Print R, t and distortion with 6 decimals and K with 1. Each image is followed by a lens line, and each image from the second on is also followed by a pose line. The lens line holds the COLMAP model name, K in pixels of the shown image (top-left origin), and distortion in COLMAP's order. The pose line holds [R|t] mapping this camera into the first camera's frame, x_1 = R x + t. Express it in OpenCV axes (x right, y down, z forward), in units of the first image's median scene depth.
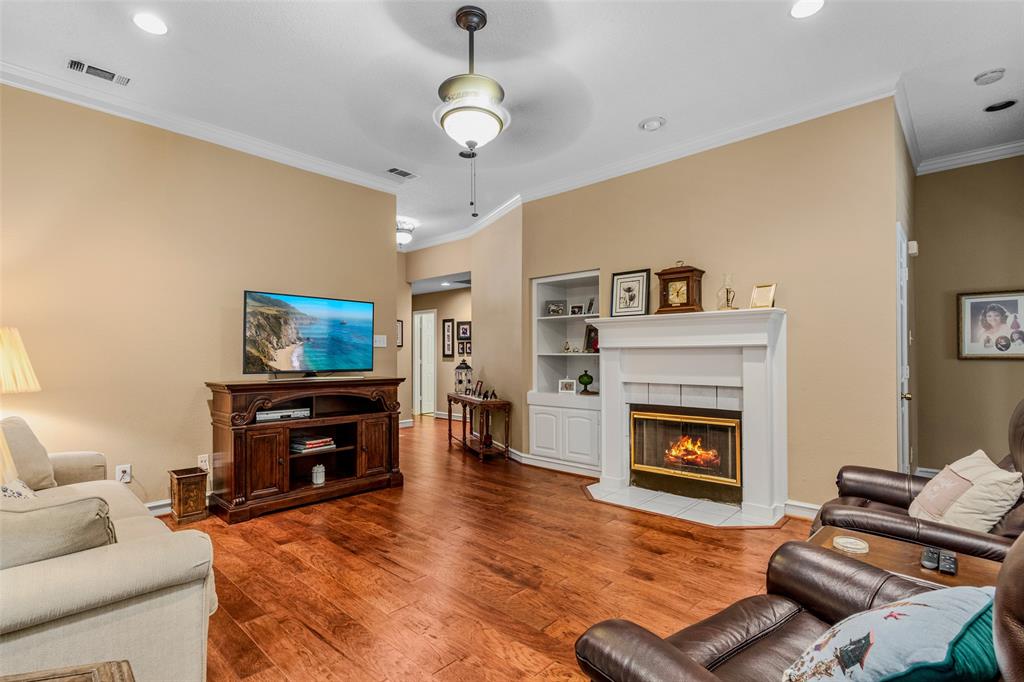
lens RADIAL K [[491.5, 0, 520.5], [0, 491.5, 345.3], [0, 0, 1]] dist [-0.001059, 0.000746]
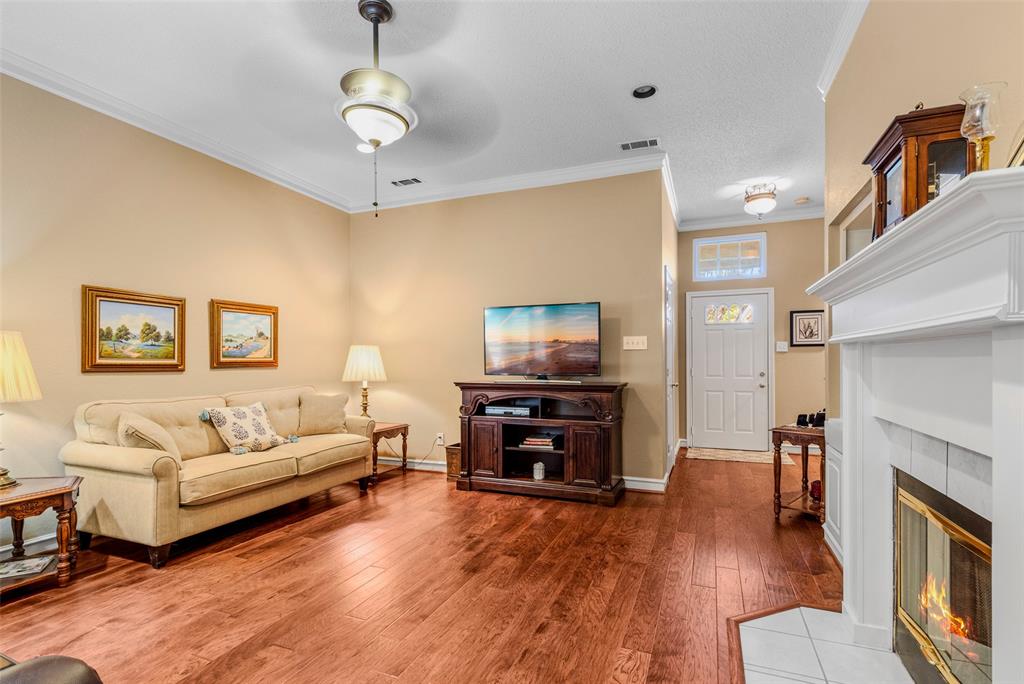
lens RADIAL K [[491.5, 0, 498.5], [0, 491.5, 365.0], [0, 0, 1]] dist [-0.001059, 0.000746]
pose [[0.342542, 0.012078, -0.939425, 0.592443], [0.023747, 0.999487, 0.021509, 0.007472], [0.939202, -0.029676, 0.342079, 0.590131]]
